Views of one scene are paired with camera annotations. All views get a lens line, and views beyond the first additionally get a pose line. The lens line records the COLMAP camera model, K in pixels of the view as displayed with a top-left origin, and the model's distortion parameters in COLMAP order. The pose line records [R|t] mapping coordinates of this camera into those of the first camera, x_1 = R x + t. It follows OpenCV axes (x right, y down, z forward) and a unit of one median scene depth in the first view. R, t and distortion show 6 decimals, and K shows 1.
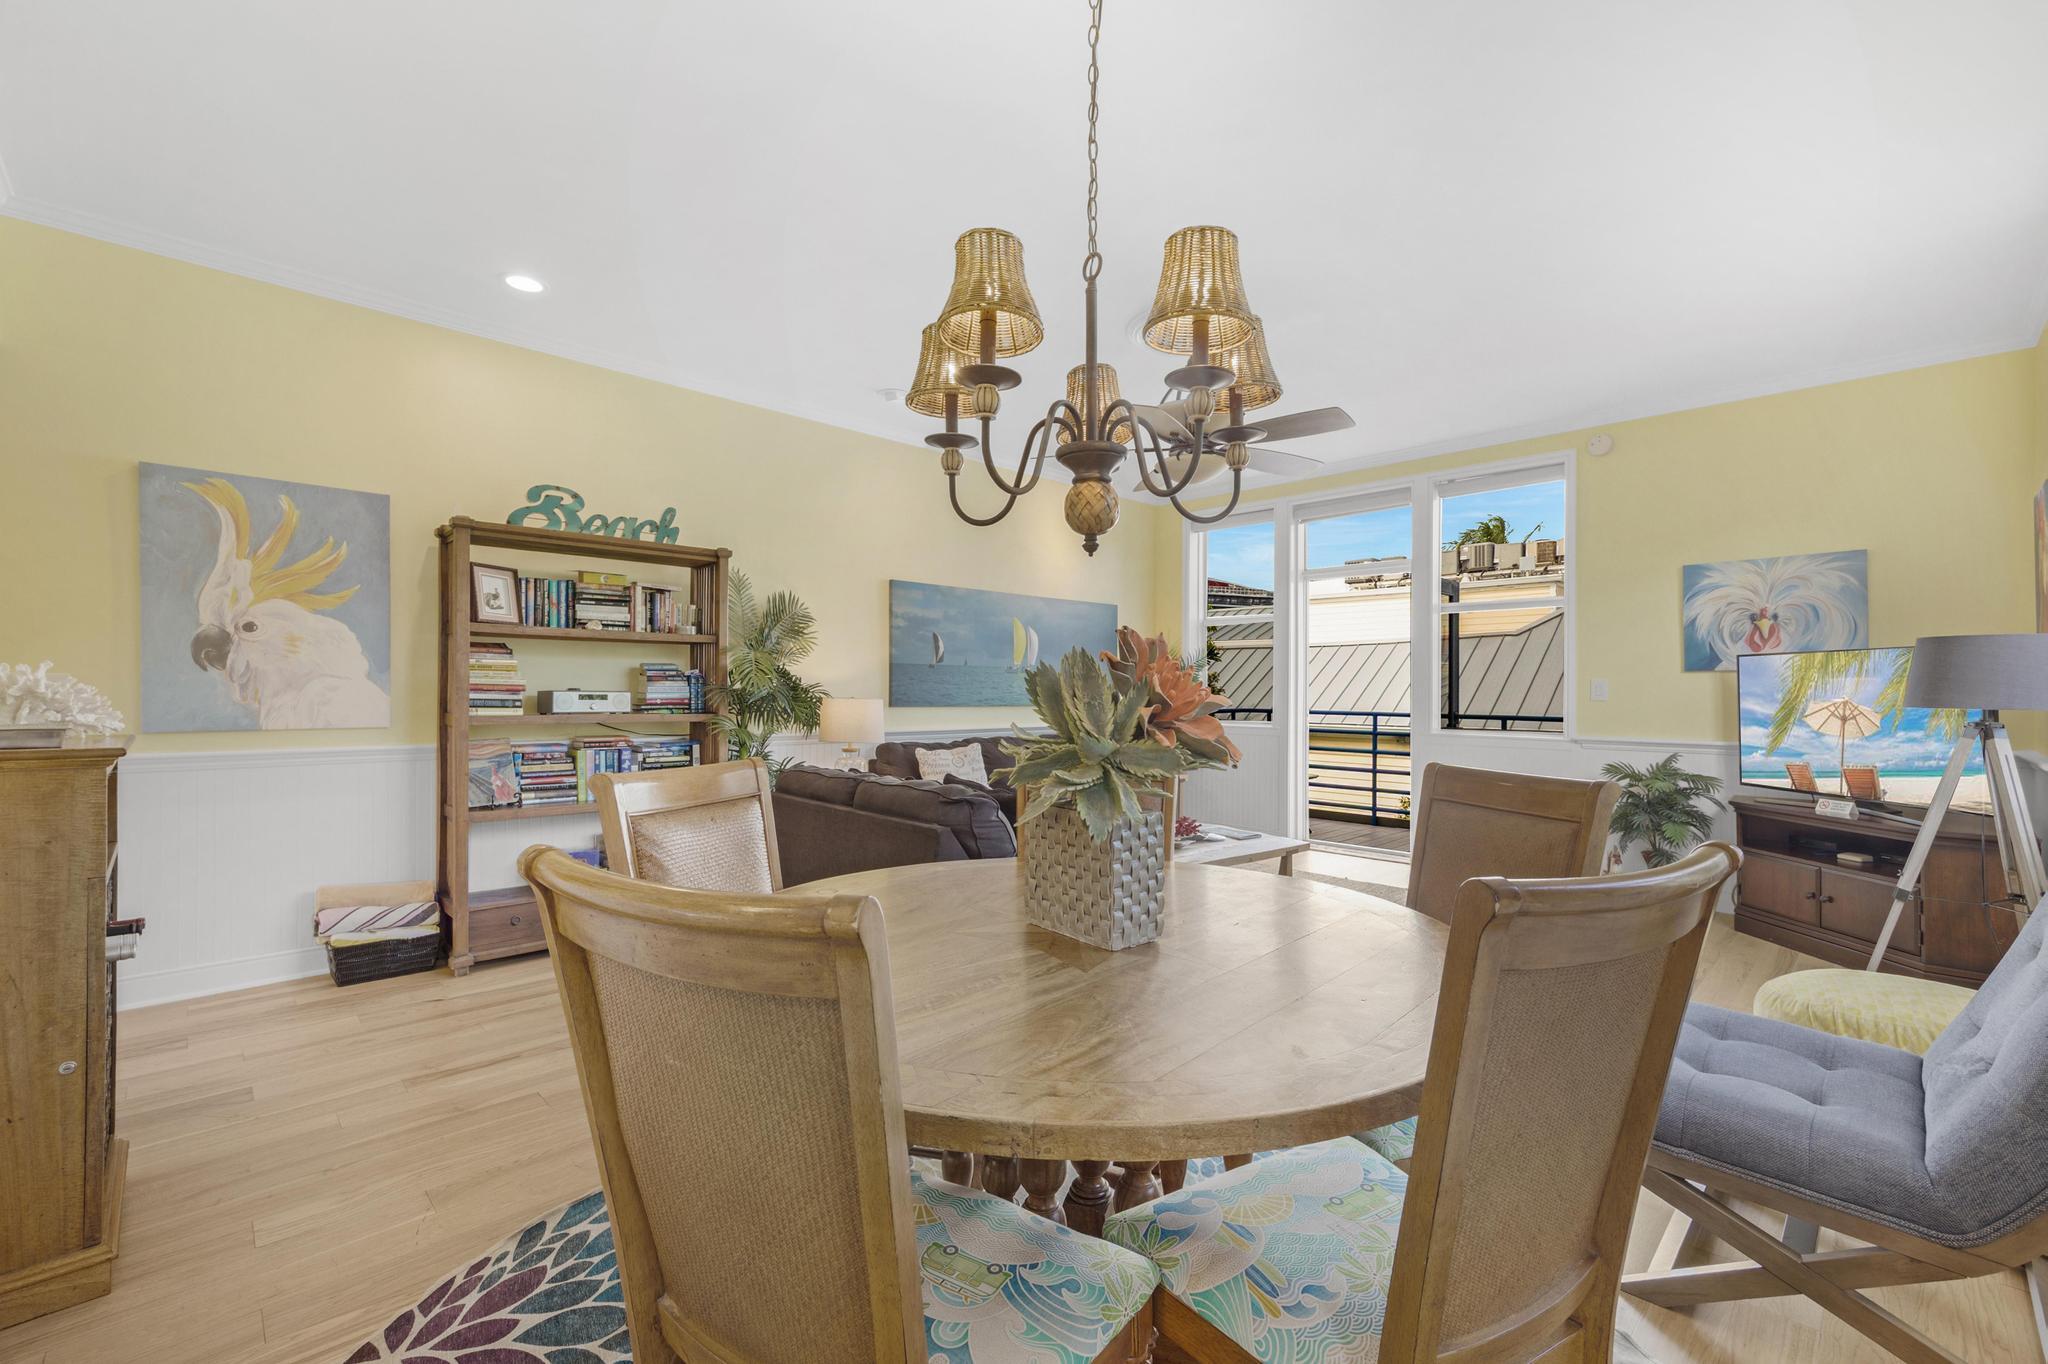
lens RADIAL K [[878.5, 0, 1030.2], [0, 878.5, 682.0], [0, 0, 1]] dist [-0.000880, 0.000009]
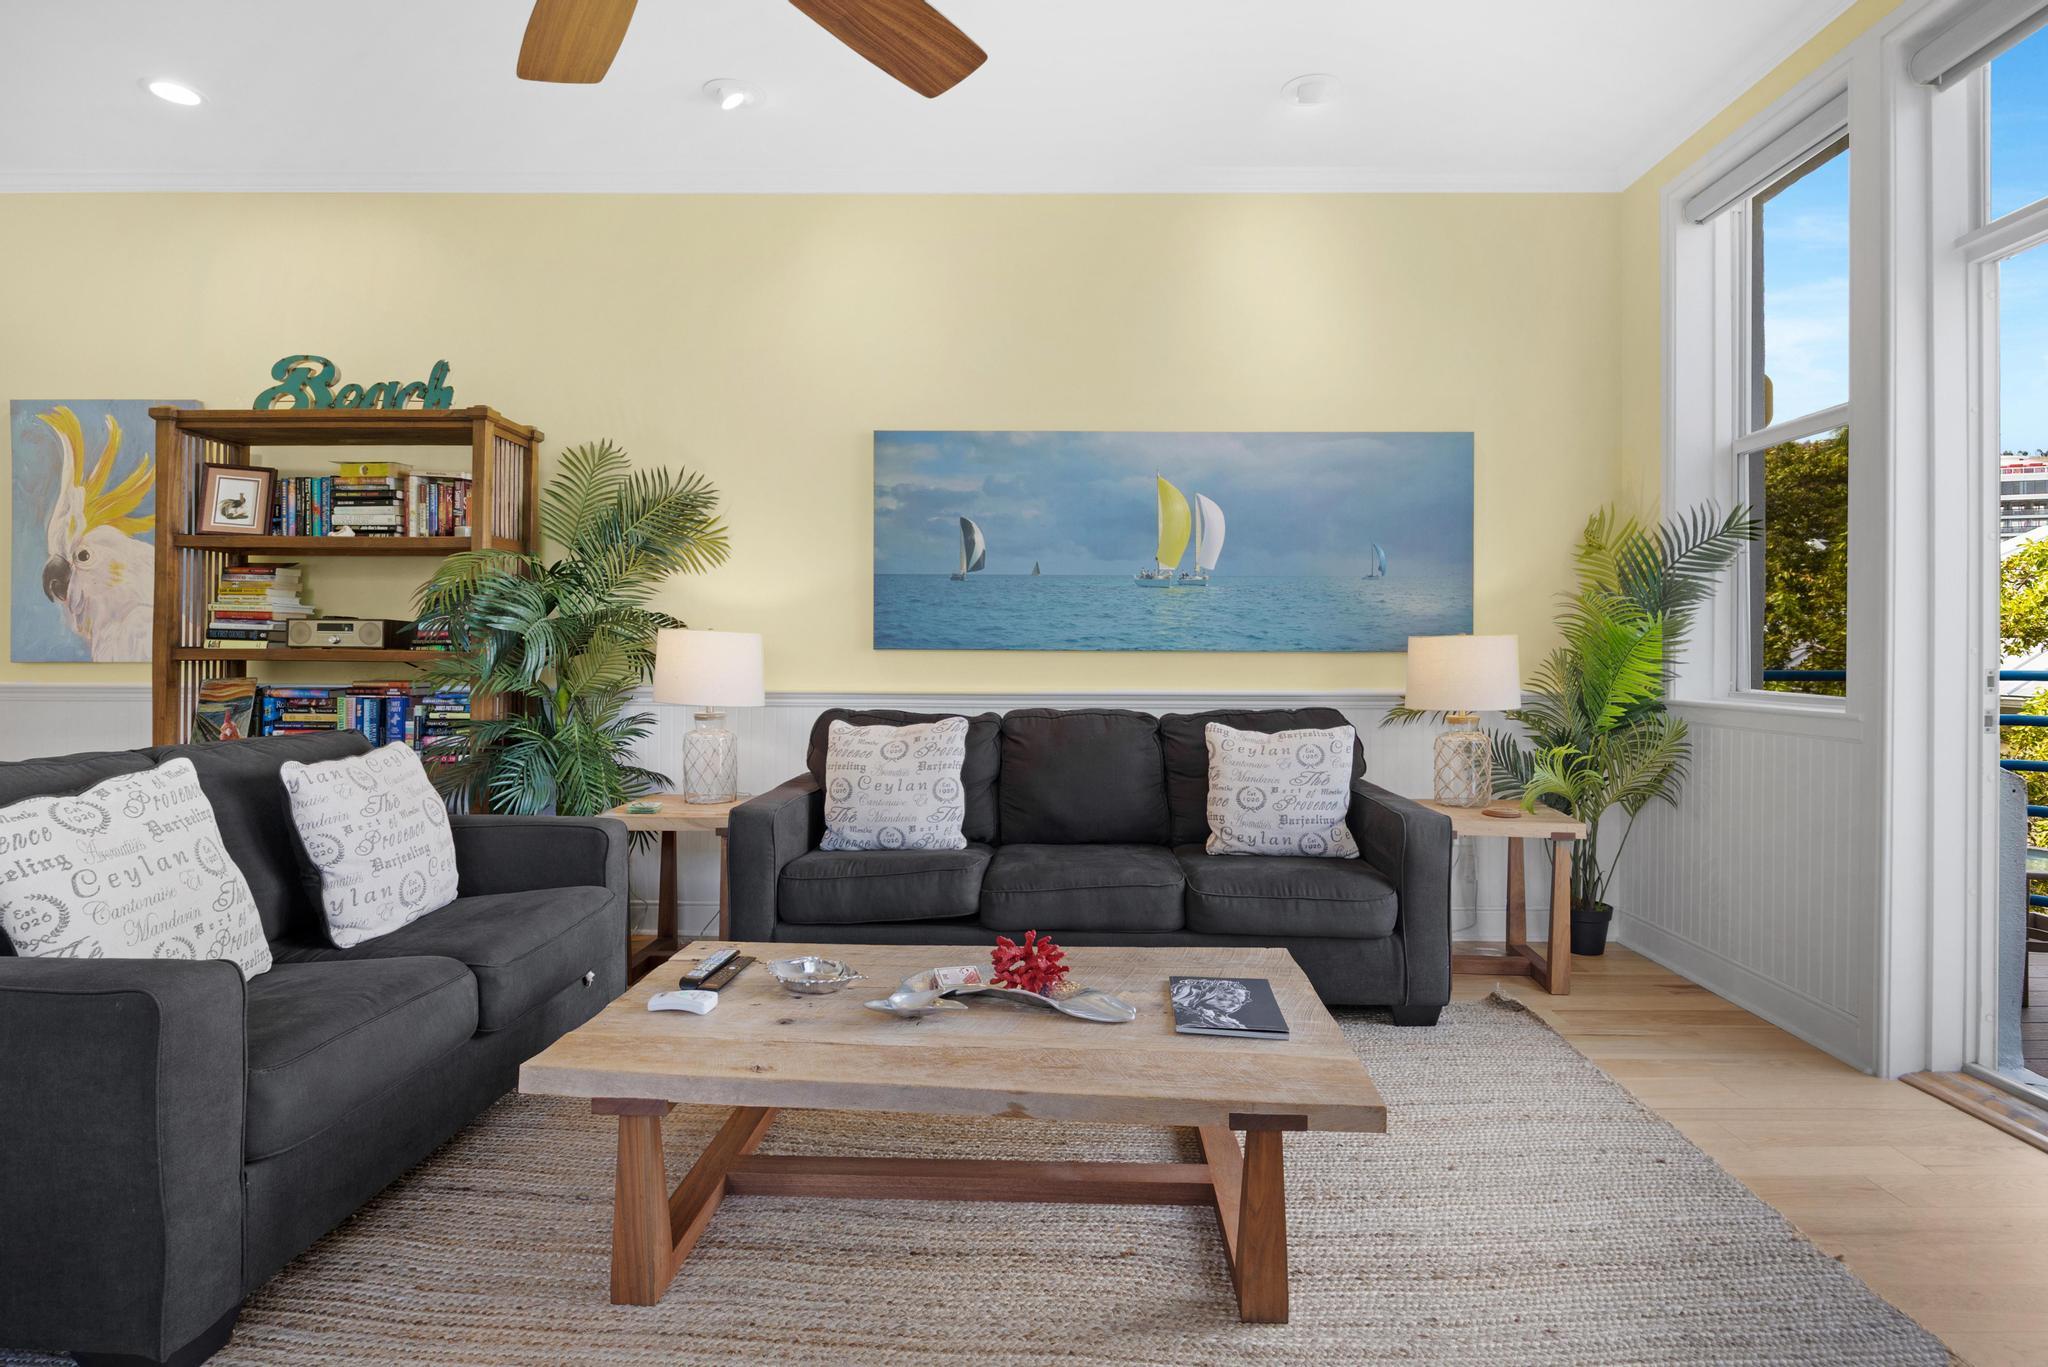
lens RADIAL K [[1045.2, 0, 1058.9], [0, 1045.2, 655.2], [0, 0, 1]] dist [-0.011455, 0.000410]
pose [[0.704564, -0.002359, -0.709636, 0.495547], [0.006077, 0.999978, 0.002710, 0.037003], [0.709614, -0.006222, 0.704563, 0.703160]]
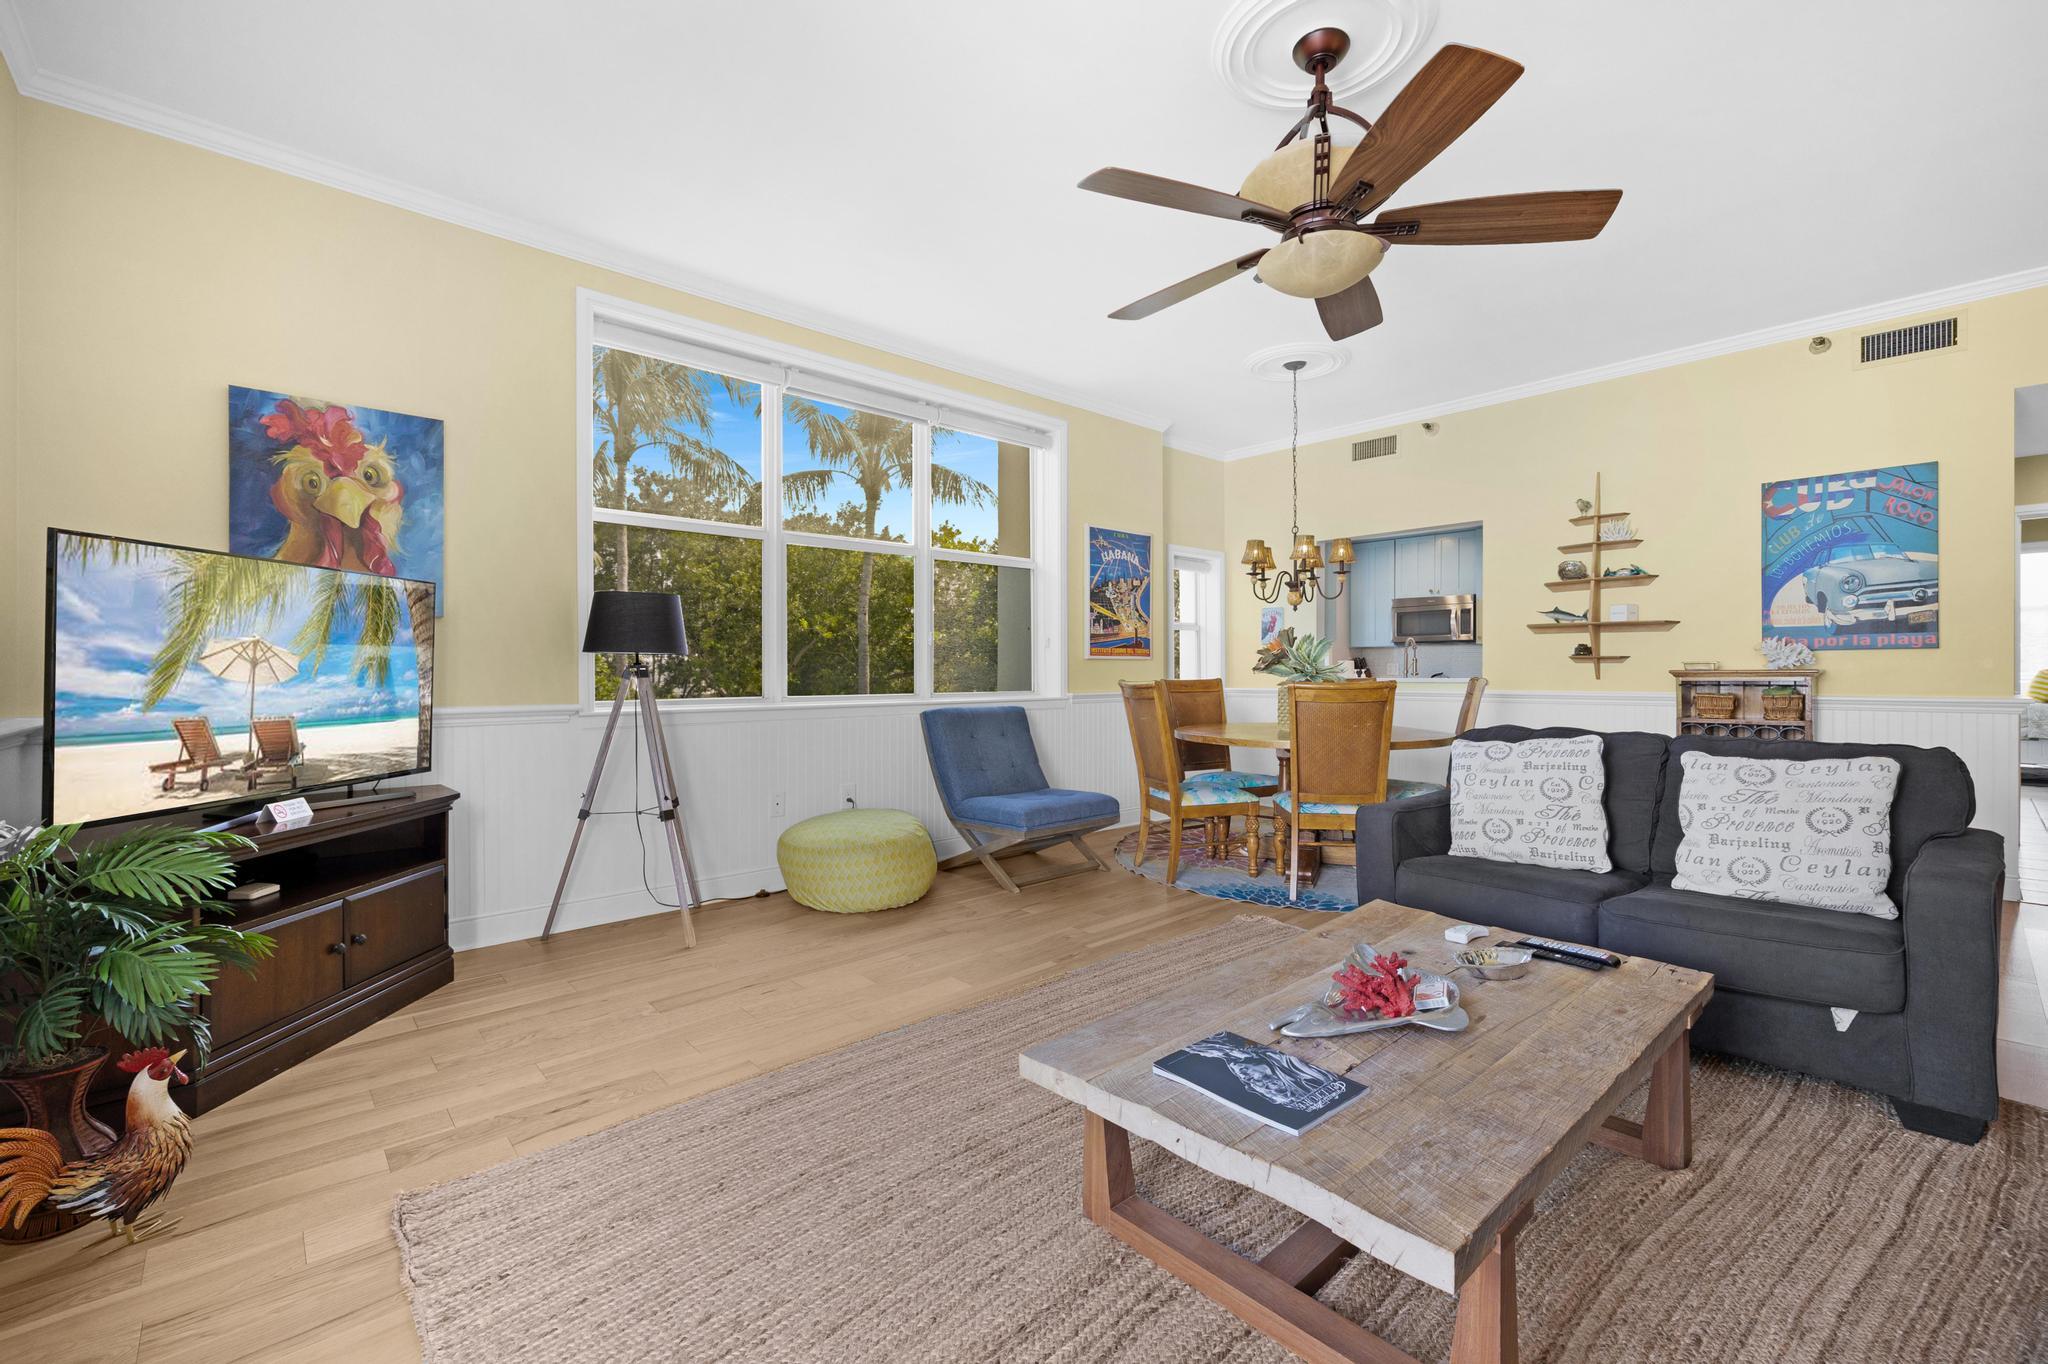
lens RADIAL K [[835.6, 0, 1037.6], [0, 835.6, 675.9], [0, 0, 1]] dist [-0.001193, -0.001371]
pose [[-0.999579, -0.004659, 0.028649, 0.311395], [-0.004712, 0.999987, -0.001784, 0.039530], [-0.028641, -0.001918, -0.999588, 1.347082]]
